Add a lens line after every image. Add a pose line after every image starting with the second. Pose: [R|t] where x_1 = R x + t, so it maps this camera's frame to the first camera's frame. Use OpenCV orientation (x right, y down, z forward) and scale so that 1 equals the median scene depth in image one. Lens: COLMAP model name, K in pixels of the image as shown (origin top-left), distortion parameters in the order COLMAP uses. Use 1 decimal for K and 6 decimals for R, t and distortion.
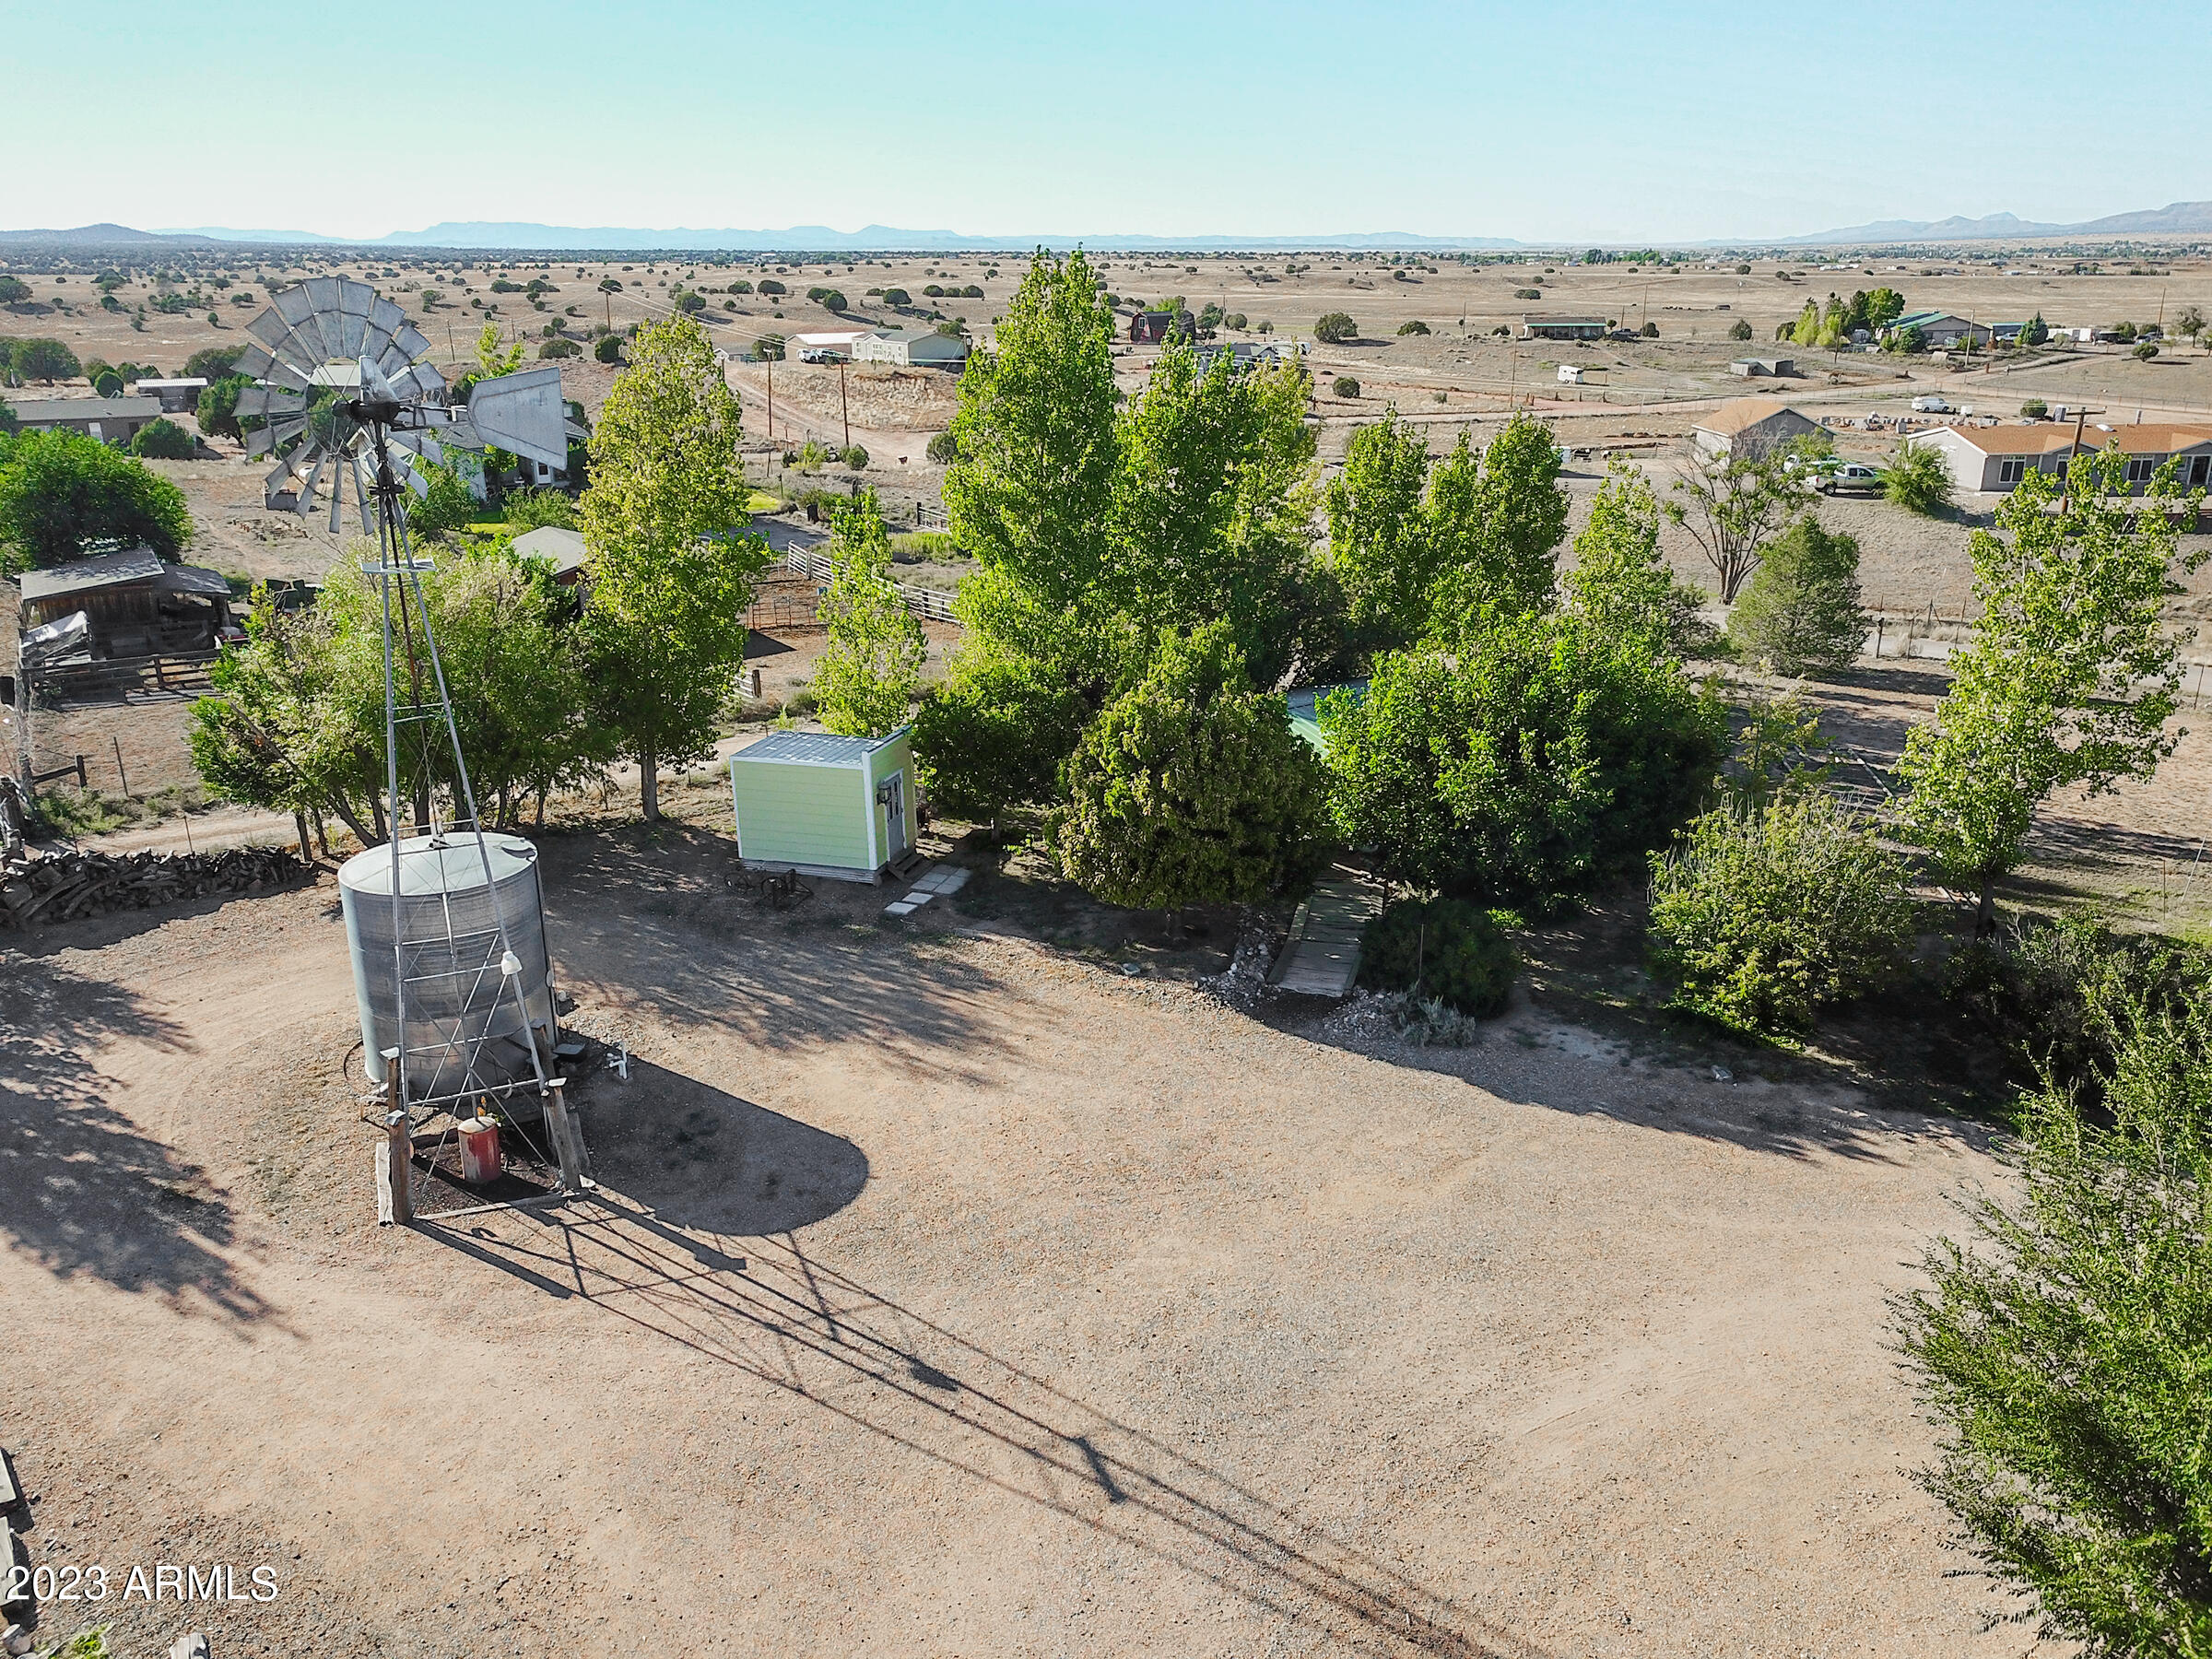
lens RADIAL K [[1693.1, 0, 1108.0], [0, 1693.1, 827.1], [0, 0, 1]] dist [0.007214, -0.002935]
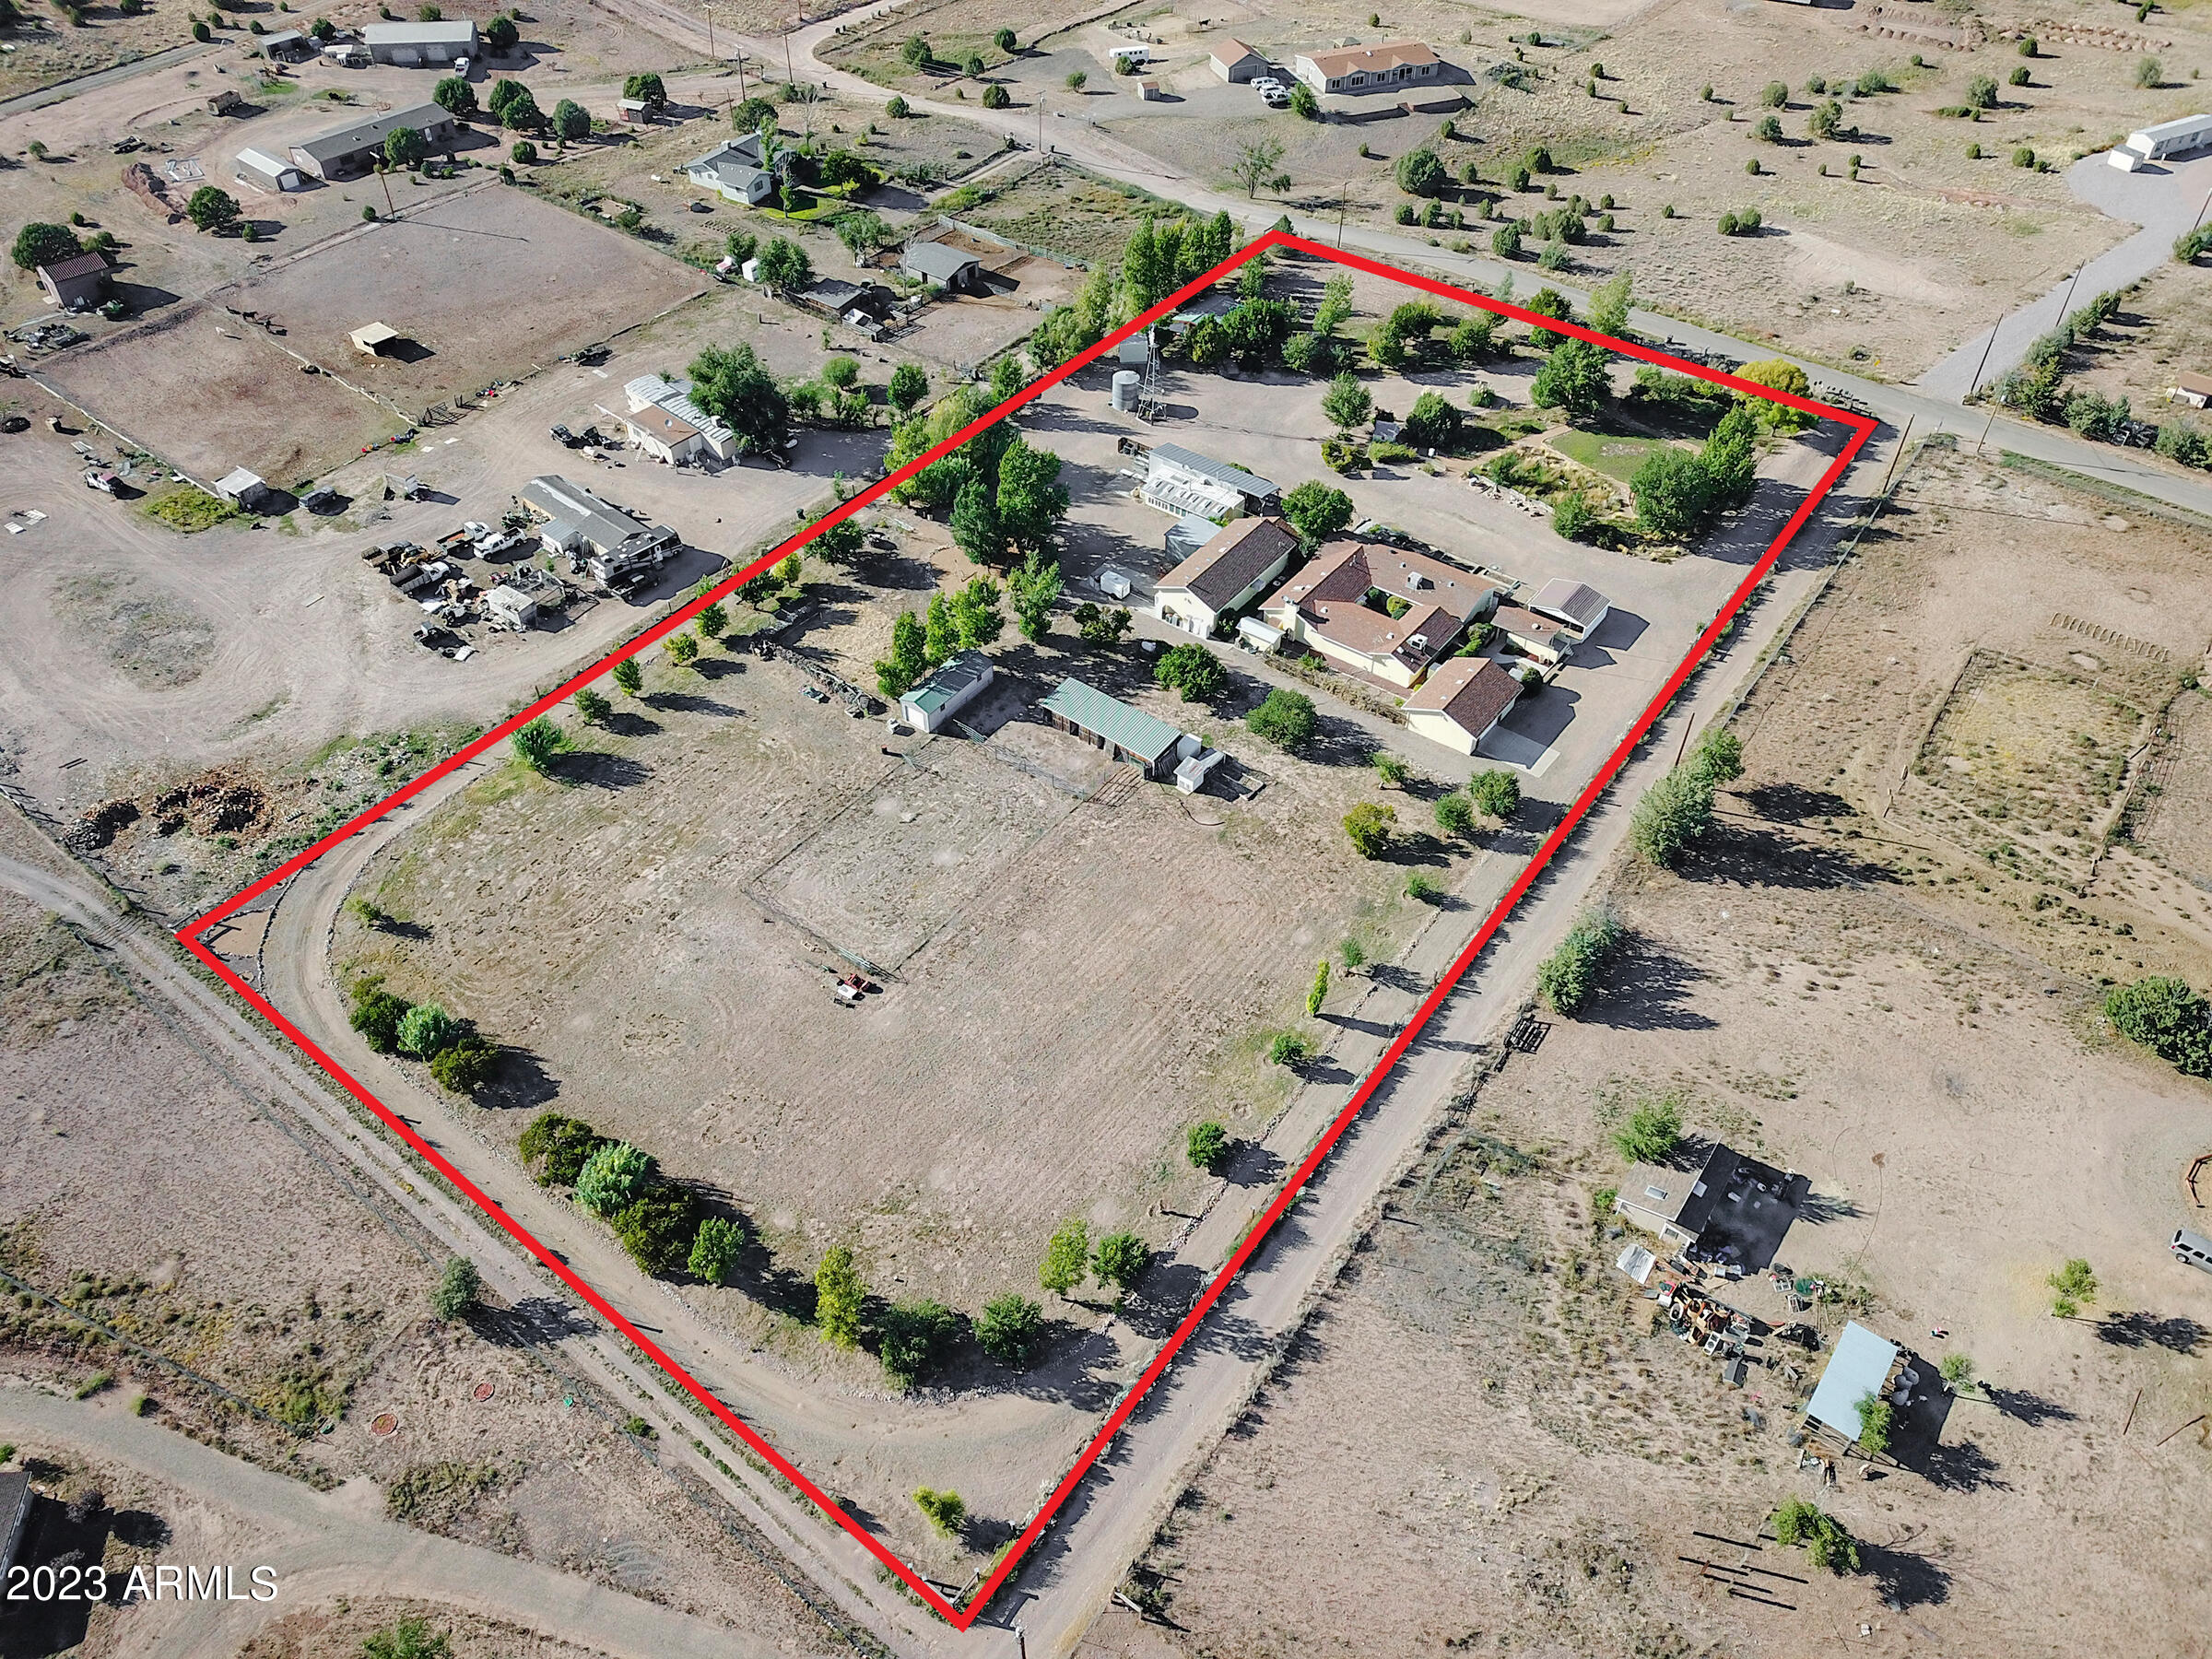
lens RADIAL K [[1689.9, 0, 1106.1], [0, 1689.9, 831.0], [0, 0, 1]] dist [0.003269, 0.001358]
pose [[0.934672, -0.237717, 0.264347, -1.485056], [0.104405, 0.894320, 0.435075, -0.724421], [-0.339836, -0.379054, 0.860715, -3.052182]]
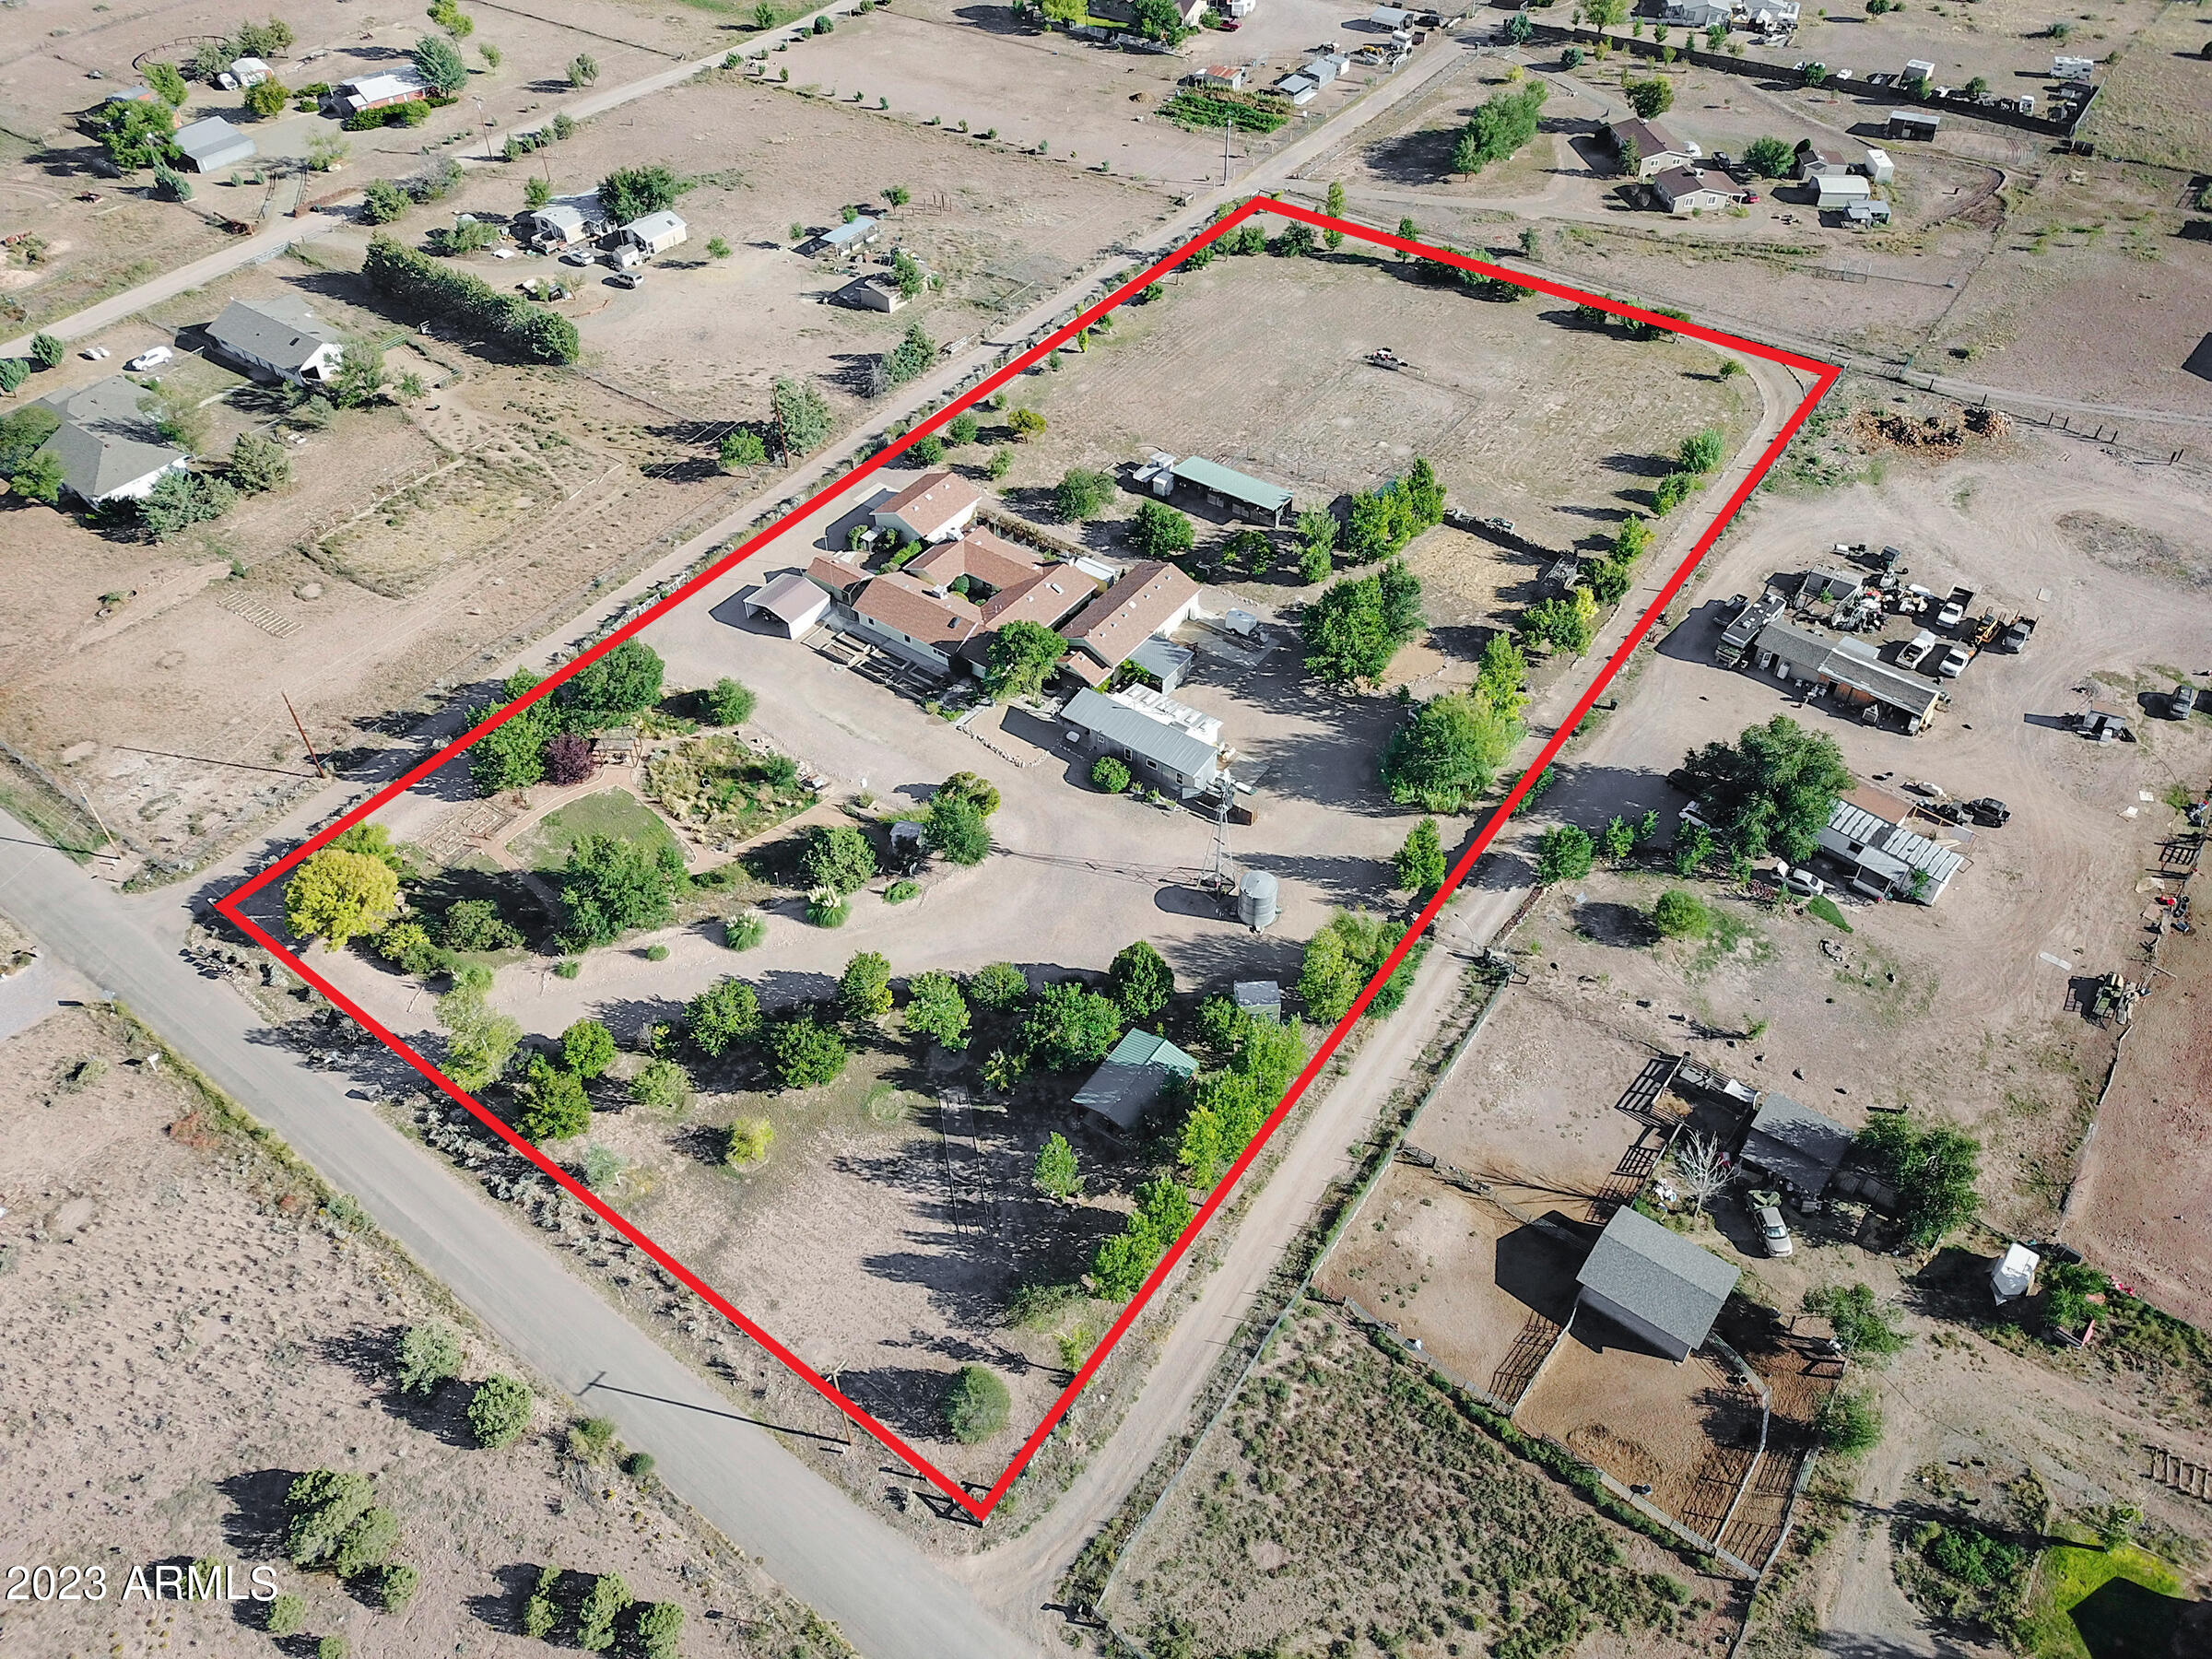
lens RADIAL K [[1688.5, 0, 1107.0], [0, 1688.5, 832.2], [0, 0, 1]] dist [0.007481, 0.000321]
pose [[-0.928664, 0.267689, -0.256761, 0.656798], [-0.108242, 0.466516, 0.877865, -2.295188], [0.354778, 0.843034, -0.404261, 1.441449]]
